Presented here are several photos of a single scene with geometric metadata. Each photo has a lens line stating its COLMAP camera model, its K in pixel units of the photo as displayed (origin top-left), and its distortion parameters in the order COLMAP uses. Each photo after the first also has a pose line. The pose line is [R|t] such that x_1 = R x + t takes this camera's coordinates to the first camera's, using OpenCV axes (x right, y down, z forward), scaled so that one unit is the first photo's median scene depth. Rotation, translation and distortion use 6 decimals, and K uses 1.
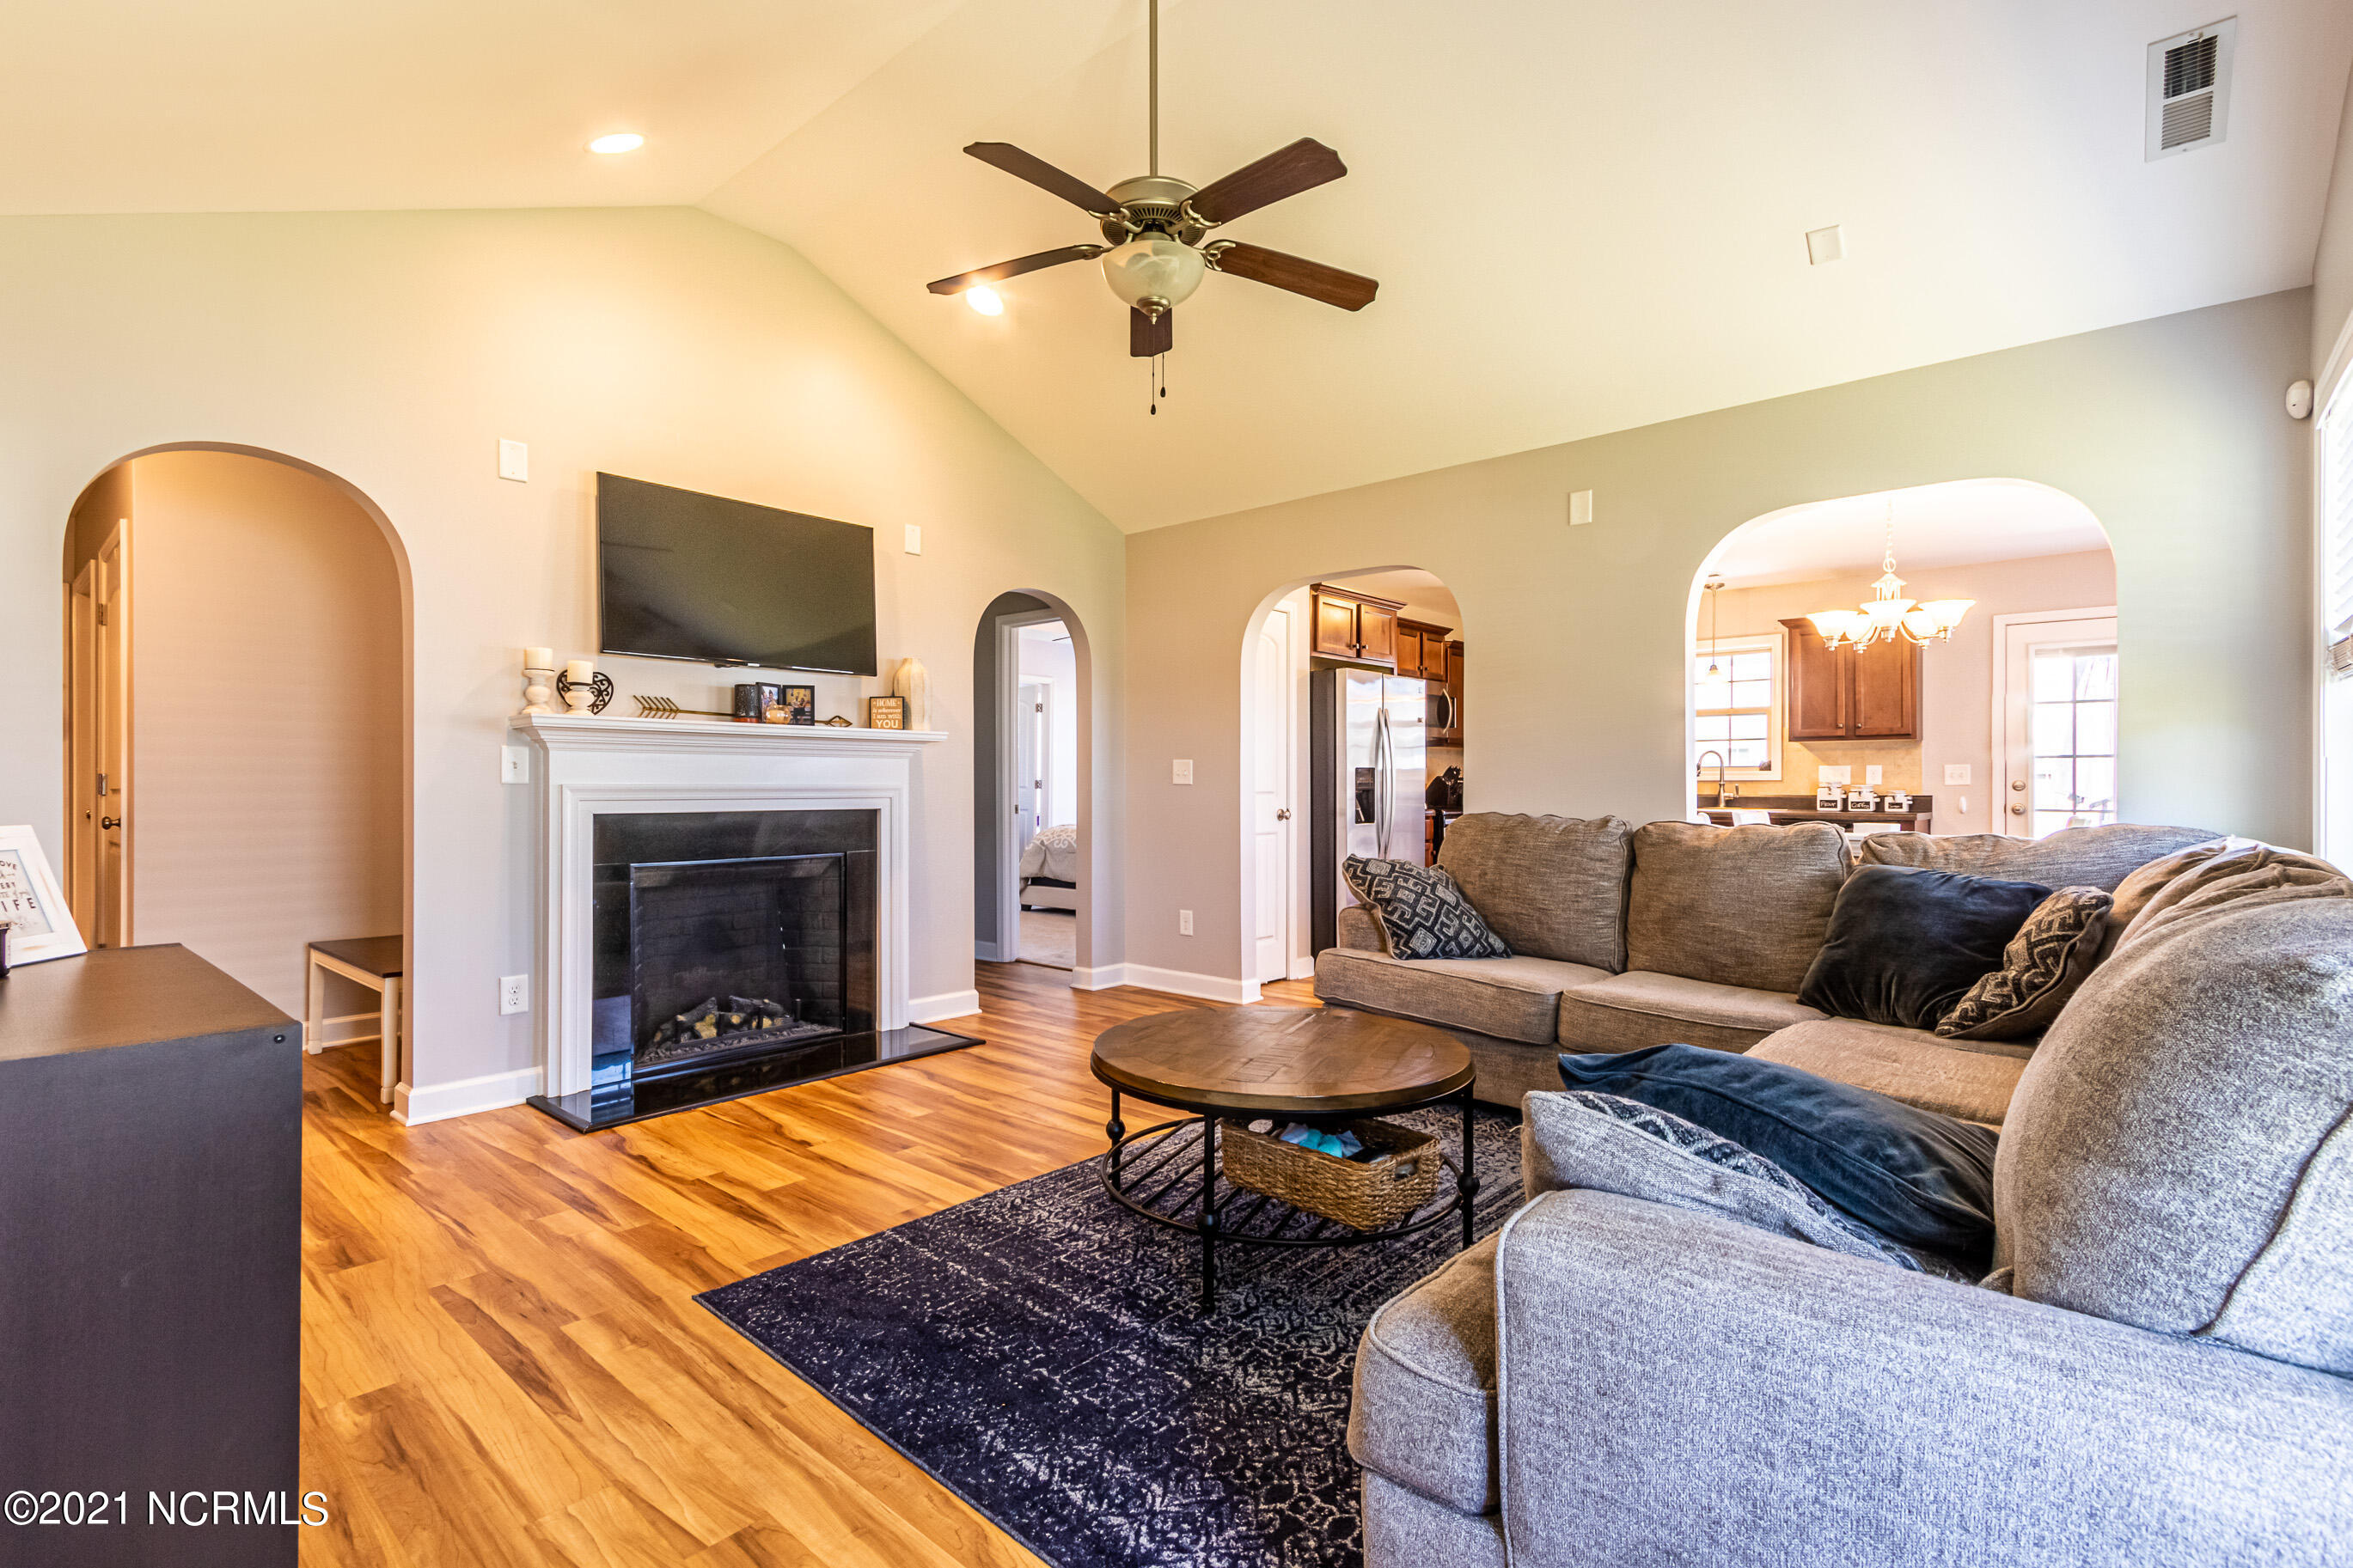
lens RADIAL K [[1090.1, 0, 1157.2], [0, 1090.1, 783.9], [0, 0, 1]] dist [0.001004, -0.000005]
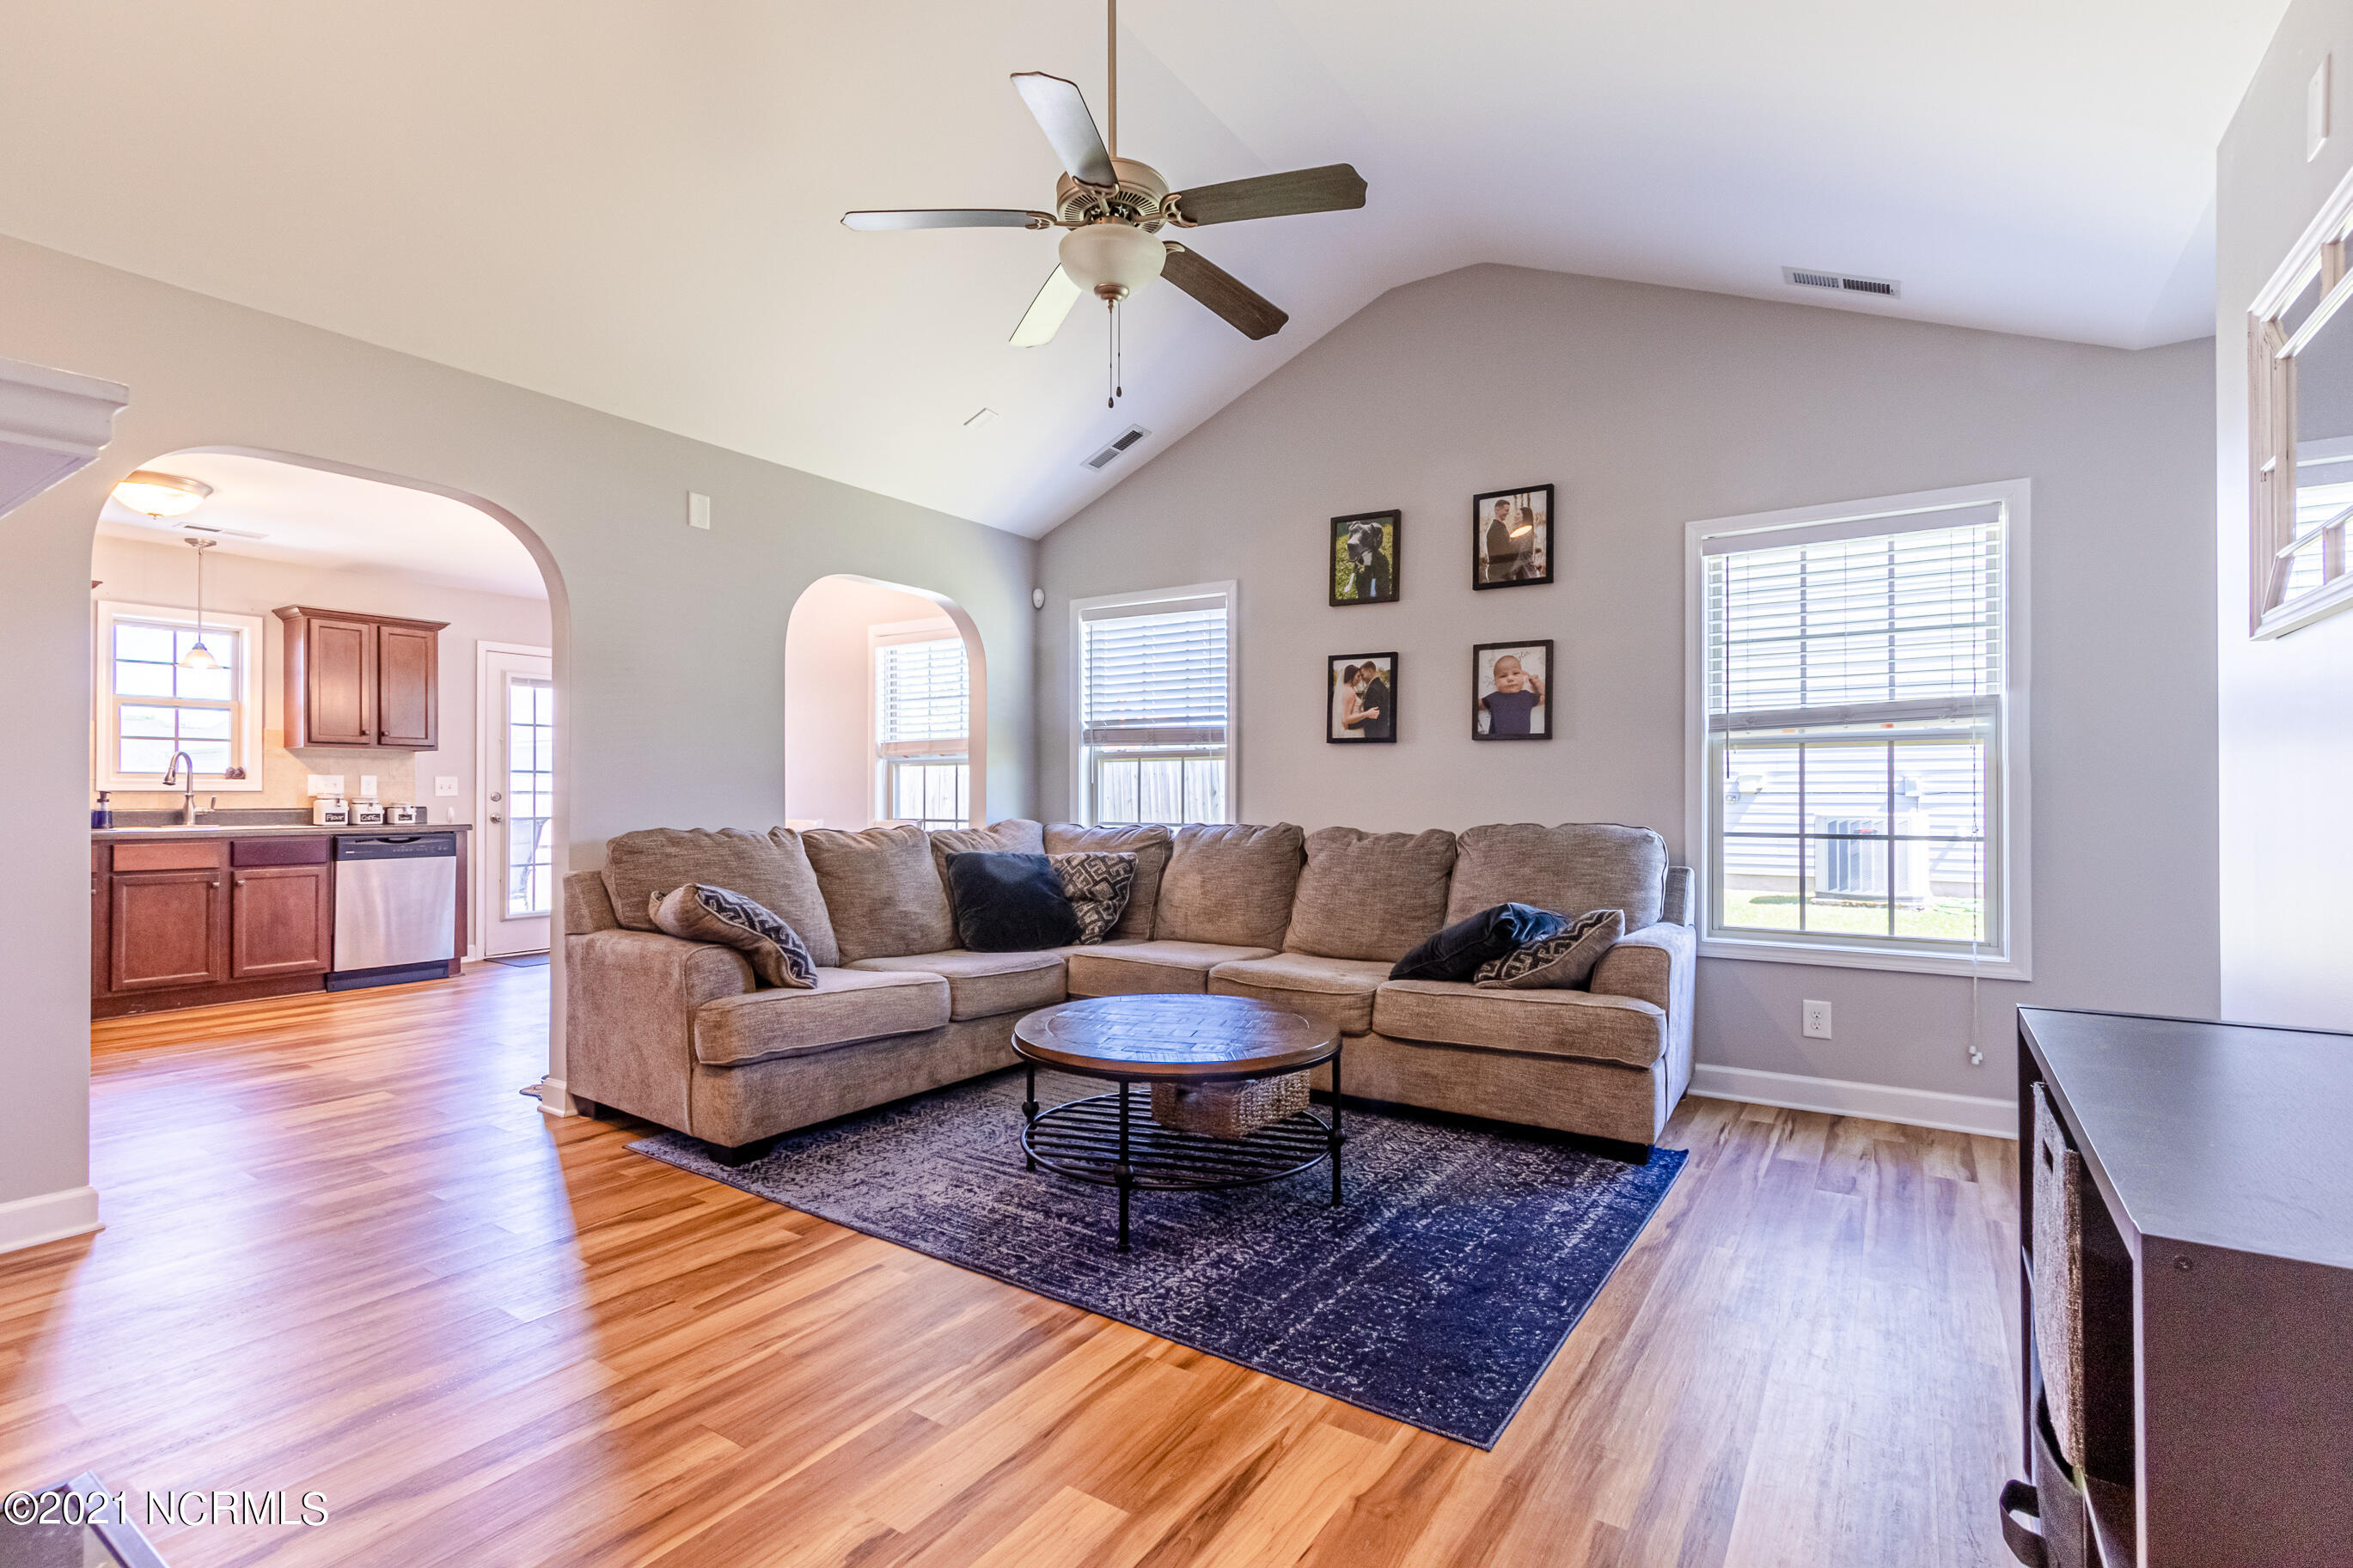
lens RADIAL K [[1088.8, 0, 1183.9], [0, 1088.8, 789.9], [0, 0, 1]] dist [0.002686, 0.000036]
pose [[-0.148345, 0.004137, 0.988927, -0.792114], [-0.001328, 0.999990, -0.004382, -0.002451], [-0.988935, -0.001963, -0.148338, 0.900665]]
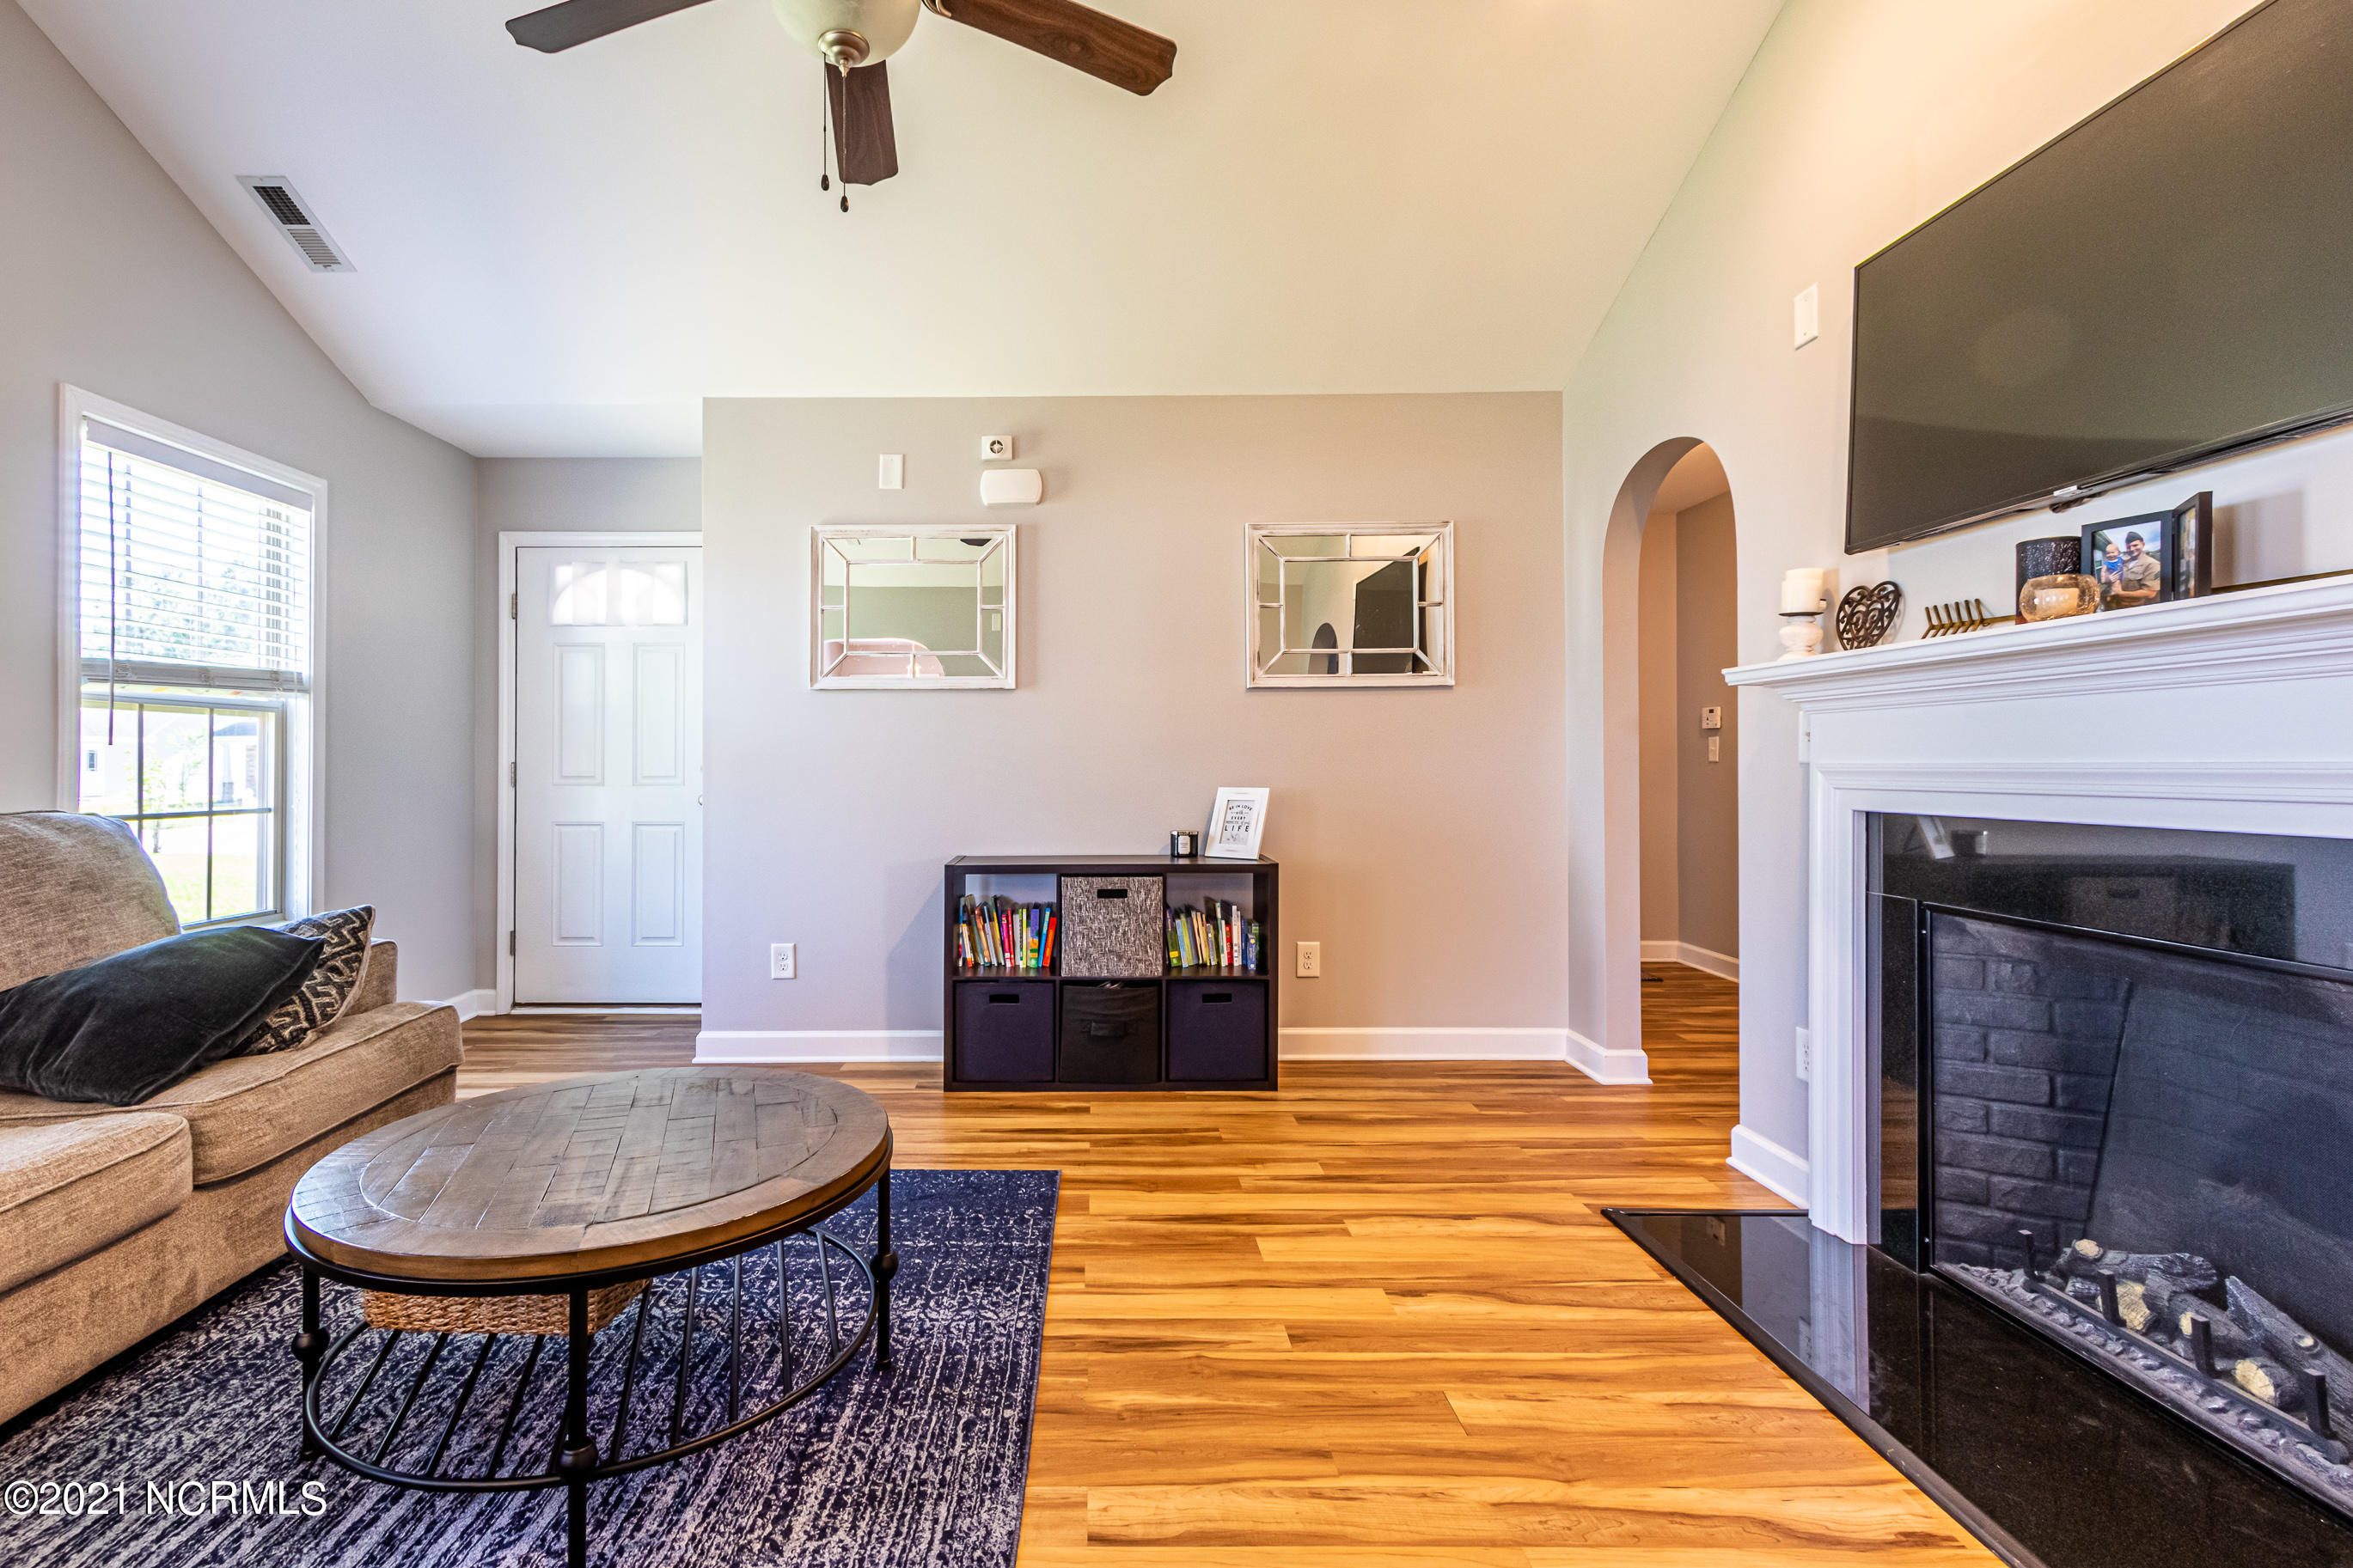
lens RADIAL K [[1097.8, 0, 1074.1], [0, 1097.8, 756.8], [0, 0, 1]] dist [0.002995, 0.000313]
pose [[-0.752068, -0.004257, -0.659072, 0.275251], [0.004077, 0.999930, -0.011110, 0.001593], [0.659073, -0.011043, -0.751998, 1.332590]]
